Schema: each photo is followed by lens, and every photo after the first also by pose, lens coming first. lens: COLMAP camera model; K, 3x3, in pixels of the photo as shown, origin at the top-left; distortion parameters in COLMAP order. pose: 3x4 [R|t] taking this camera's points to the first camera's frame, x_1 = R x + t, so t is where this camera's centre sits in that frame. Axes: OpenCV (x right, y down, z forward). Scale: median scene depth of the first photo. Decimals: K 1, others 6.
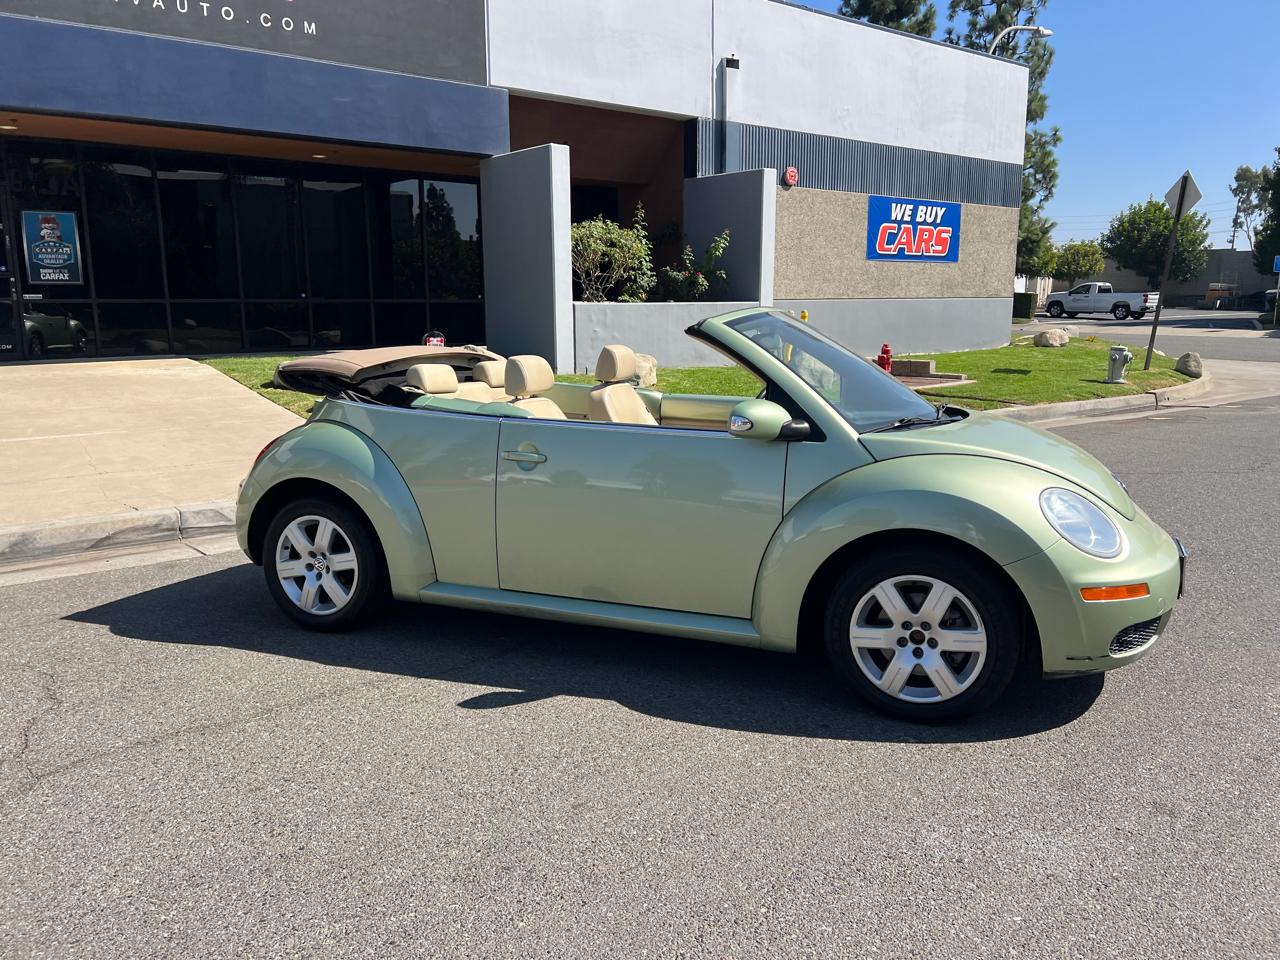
lens RADIAL K [[962.0, 0, 647.3], [0, 962.0, 479.8], [0, 0, 1]] dist [0.049888, -0.056254]
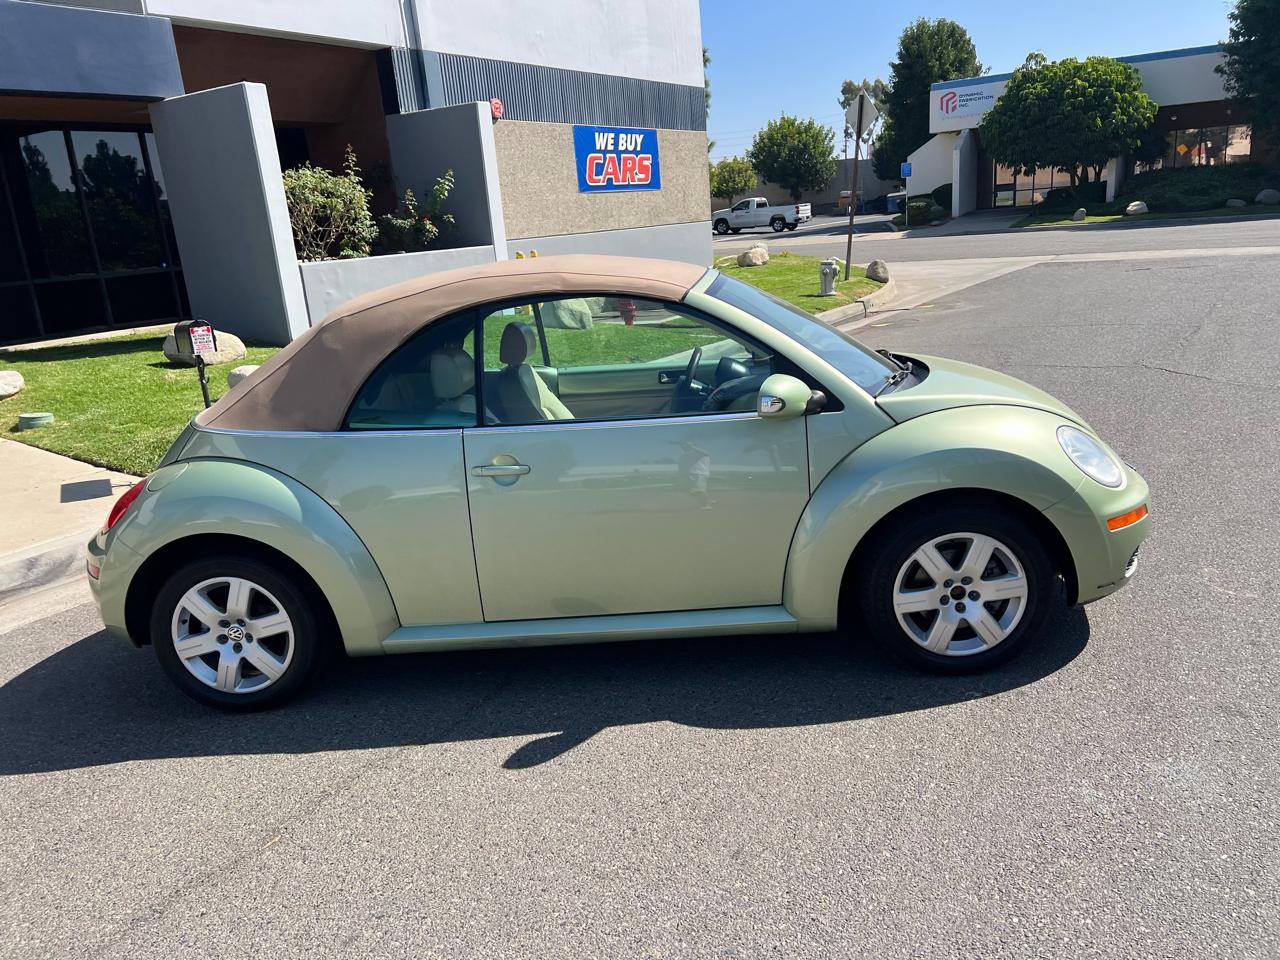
lens RADIAL K [[962.0, 0, 648.4], [0, 962.0, 494.8], [0, 0, 1]] dist [0.049888, -0.056254]
pose [[0.939607, -0.161124, 0.301957, -0.076066], [0.136281, 0.985431, 0.101754, -0.020530], [-0.313953, -0.054458, 0.947875, 0.037485]]
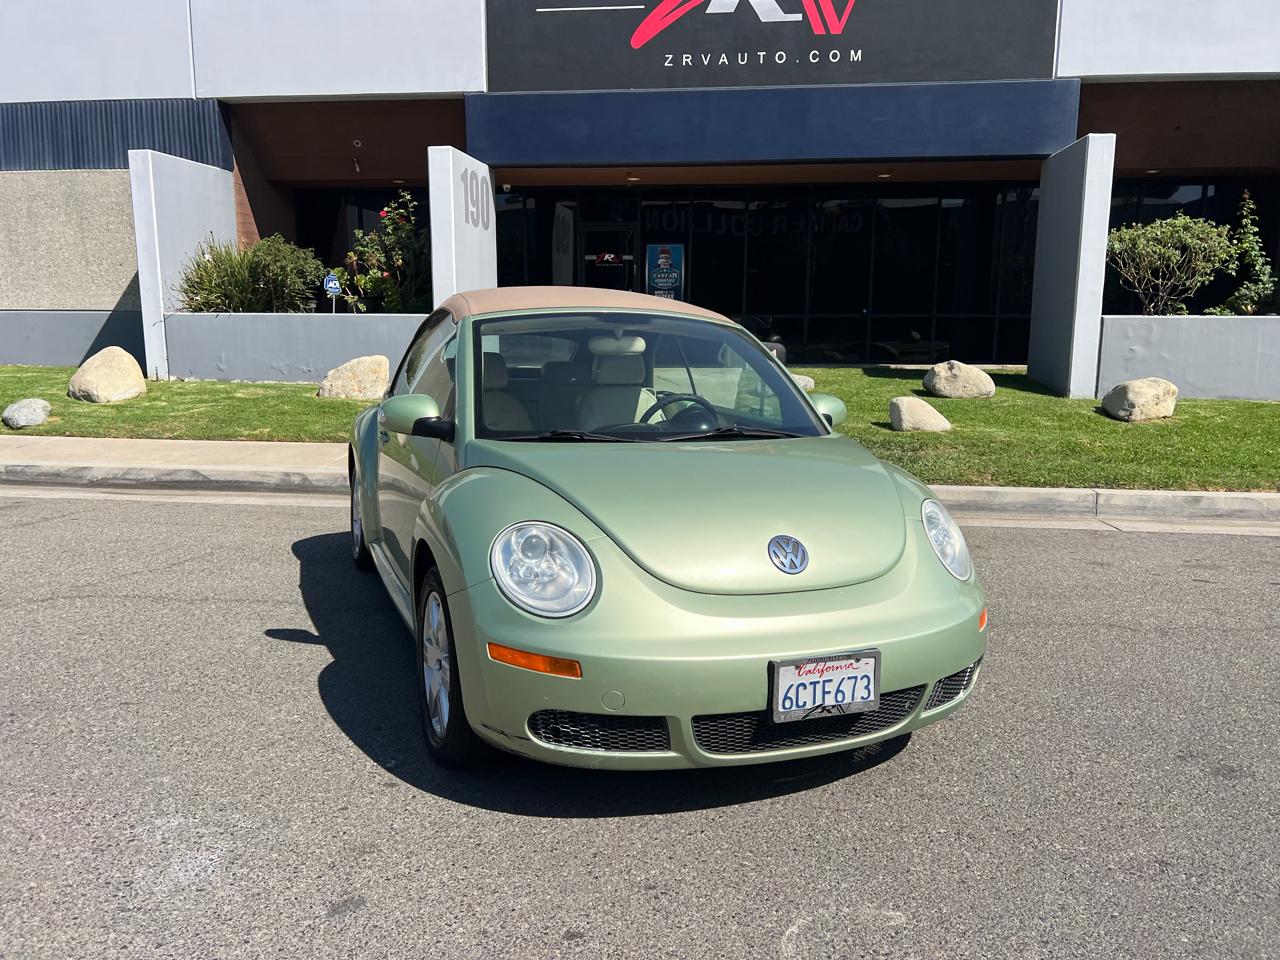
lens RADIAL K [[962.0, 0, 646.9], [0, 962.0, 474.8], [0, 0, 1]] dist [0.049888, -0.056254]
pose [[0.700685, 0.119096, -0.703460, 0.252322], [-0.136657, 0.990117, 0.031510, -0.016454], [0.700261, 0.074054, 0.710036, 0.116068]]
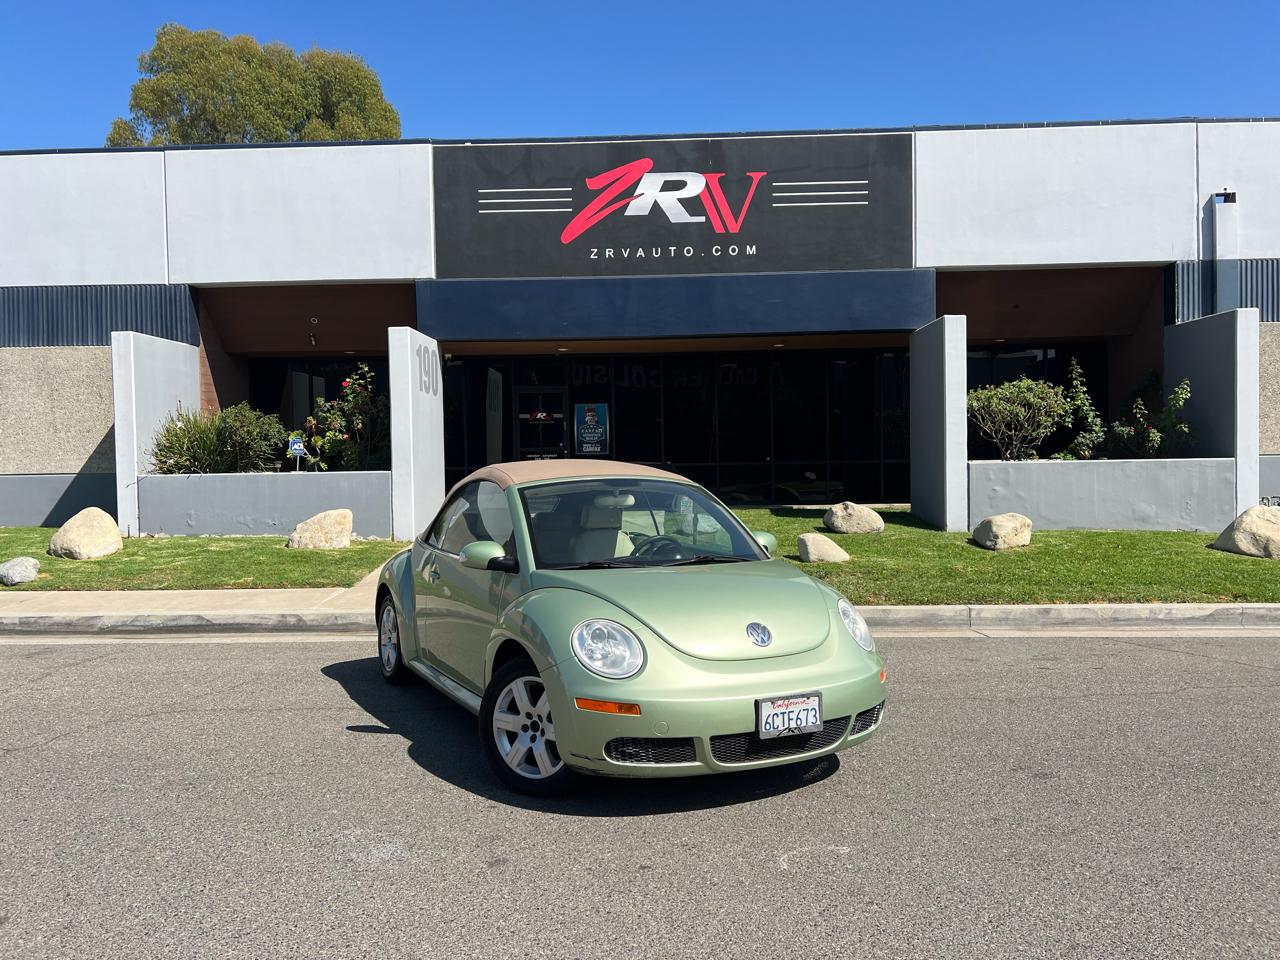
lens RADIAL K [[962.0, 0, 628.8], [0, 962.0, 486.0], [0, 0, 1]] dist [0.049888, -0.056254]
pose [[0.758818, 0.006485, -0.651271, 0.305060], [-0.106052, 0.987835, -0.113729, -0.005564], [0.642611, 0.155368, 0.750275, 0.011048]]
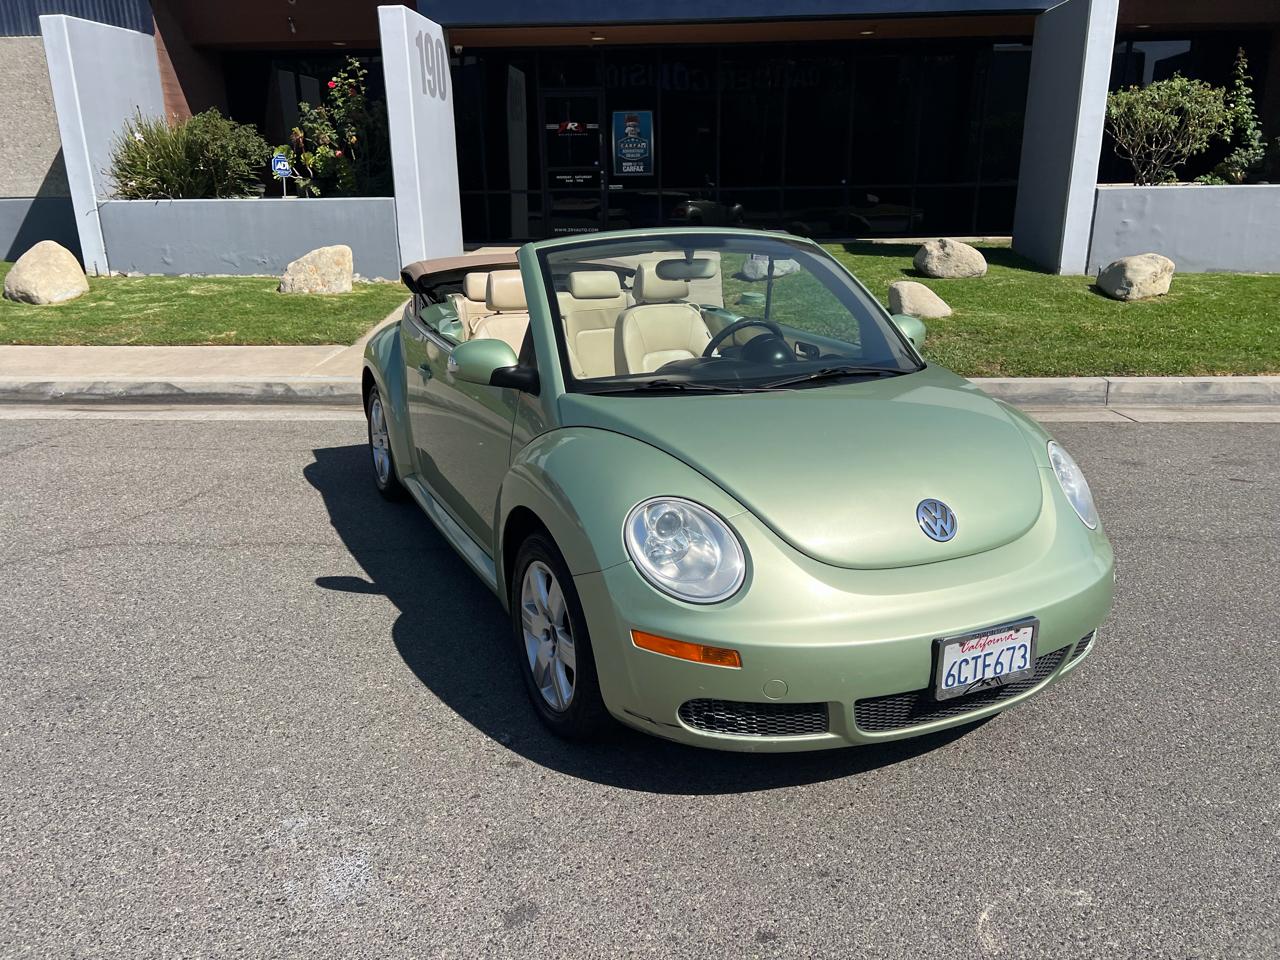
lens RADIAL K [[962.0, 0, 647.4], [0, 962.0, 494.7], [0, 0, 1]] dist [0.049888, -0.056254]
pose [[0.745011, 0.199144, -0.636632, 0.211909], [-0.110545, 0.978059, 0.176581, -0.029602], [0.657828, -0.061178, 0.750679, 0.101270]]
